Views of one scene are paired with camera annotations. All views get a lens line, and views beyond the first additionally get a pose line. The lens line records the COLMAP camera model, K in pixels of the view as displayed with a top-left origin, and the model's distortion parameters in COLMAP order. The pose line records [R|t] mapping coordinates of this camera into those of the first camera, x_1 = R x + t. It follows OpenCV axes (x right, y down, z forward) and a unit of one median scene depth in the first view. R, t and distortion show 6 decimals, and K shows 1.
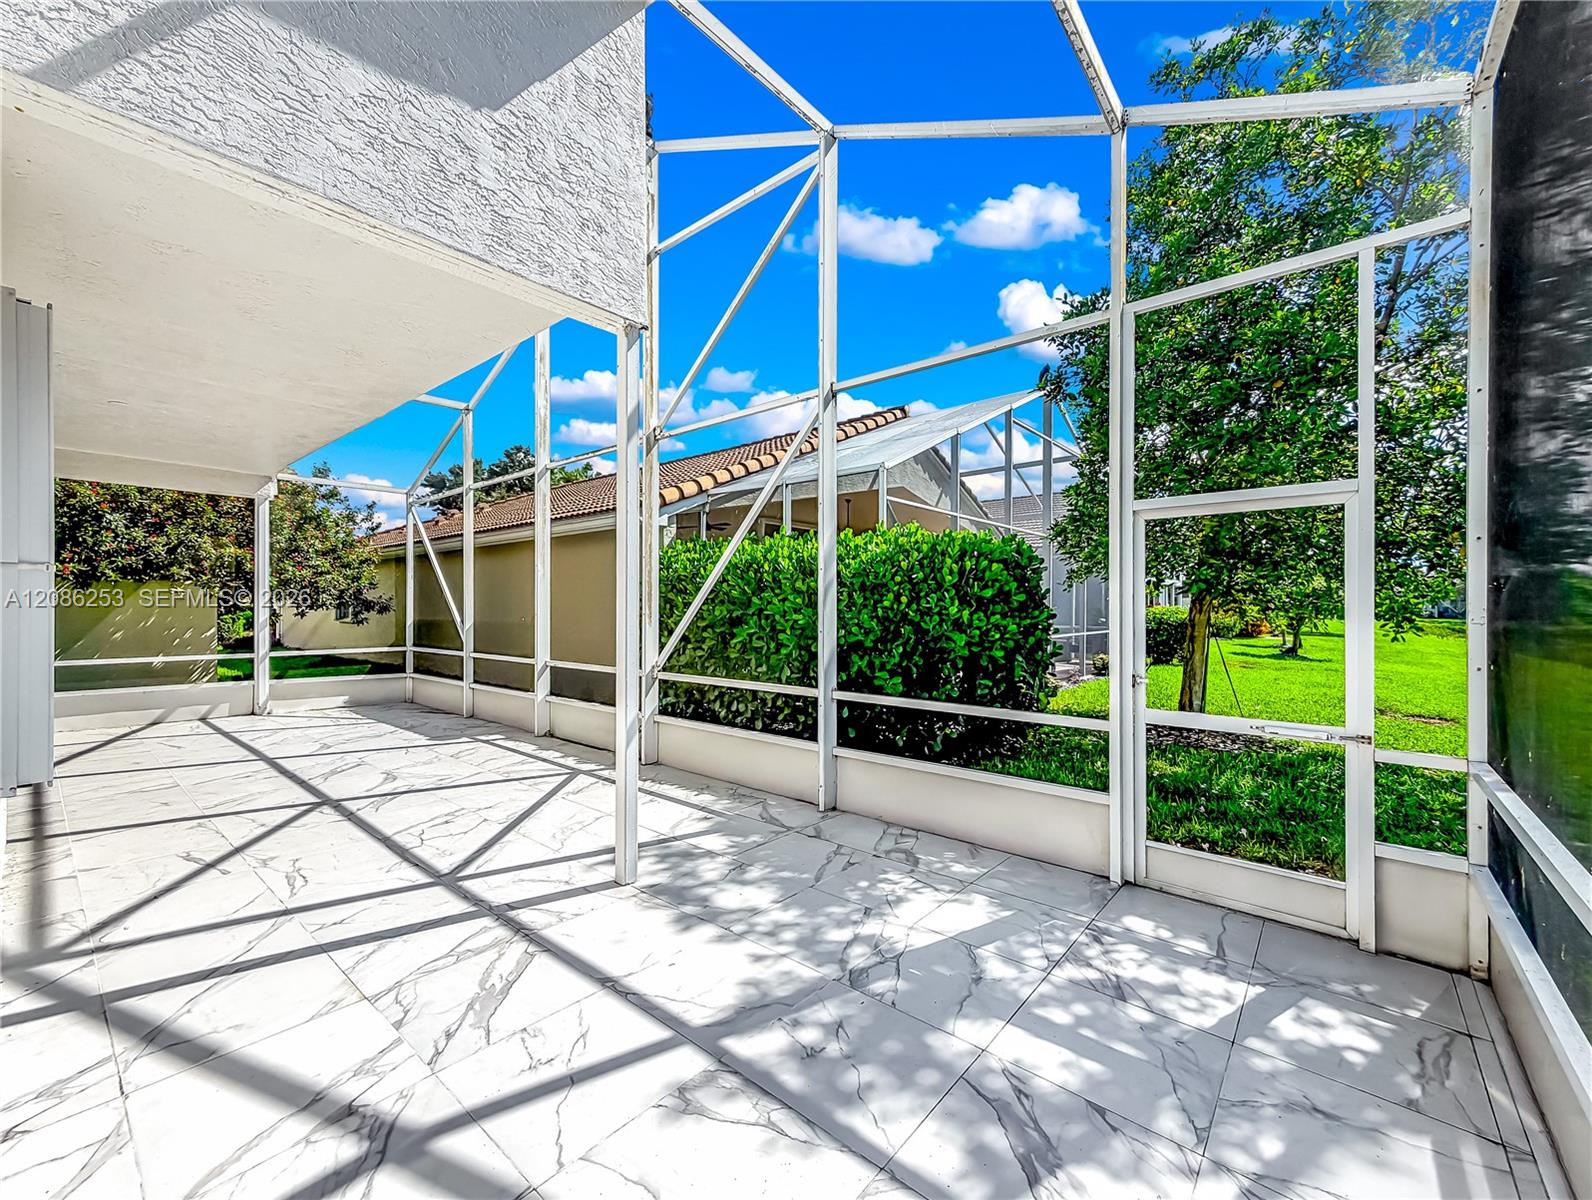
lens RADIAL K [[650.4, 0, 782.0], [0, 650.4, 606.6], [0, 0, 1]] dist [0.000972, 0.001387]
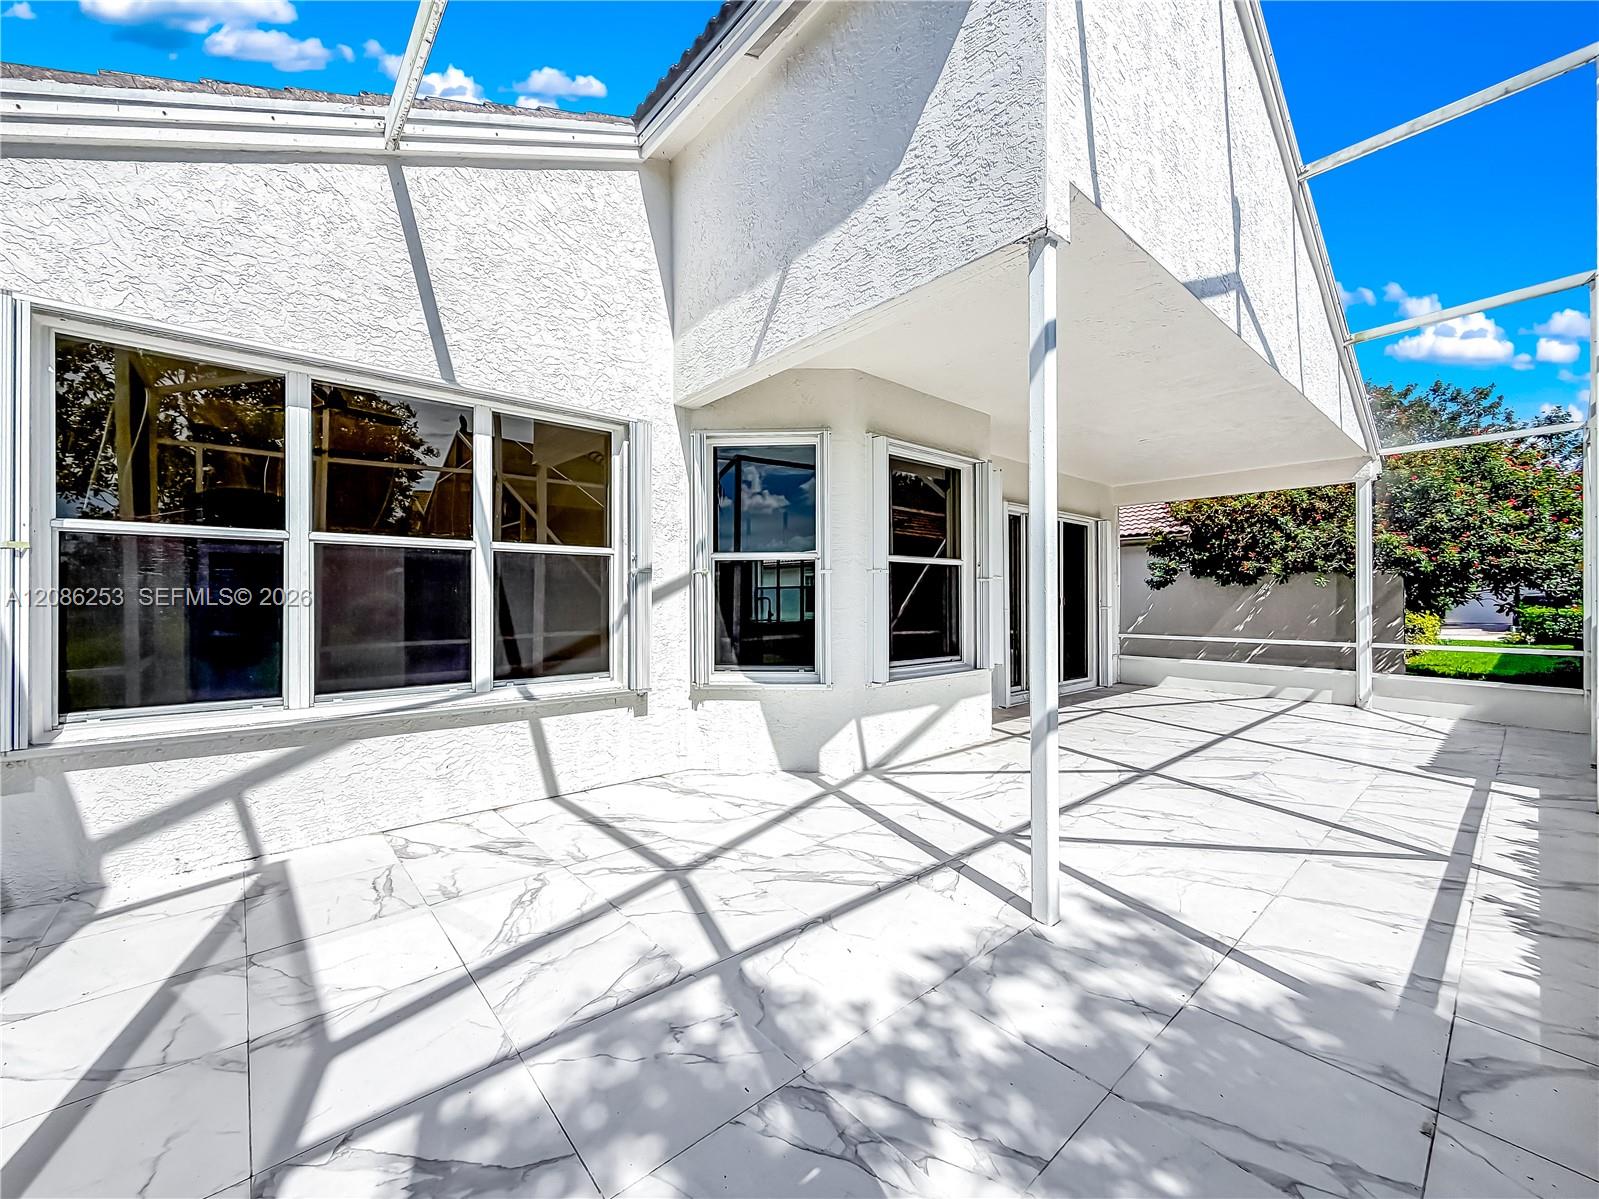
lens RADIAL K [[640.3, 0, 801.2], [0, 640.3, 594.4], [0, 0, 1]] dist [-0.002541, 0.000043]
pose [[-0.137591, -0.011416, -0.990423, 0.692408], [0.000893, 0.999932, -0.011650, 0.029976], [0.990489, -0.002488, -0.137571, 0.934879]]
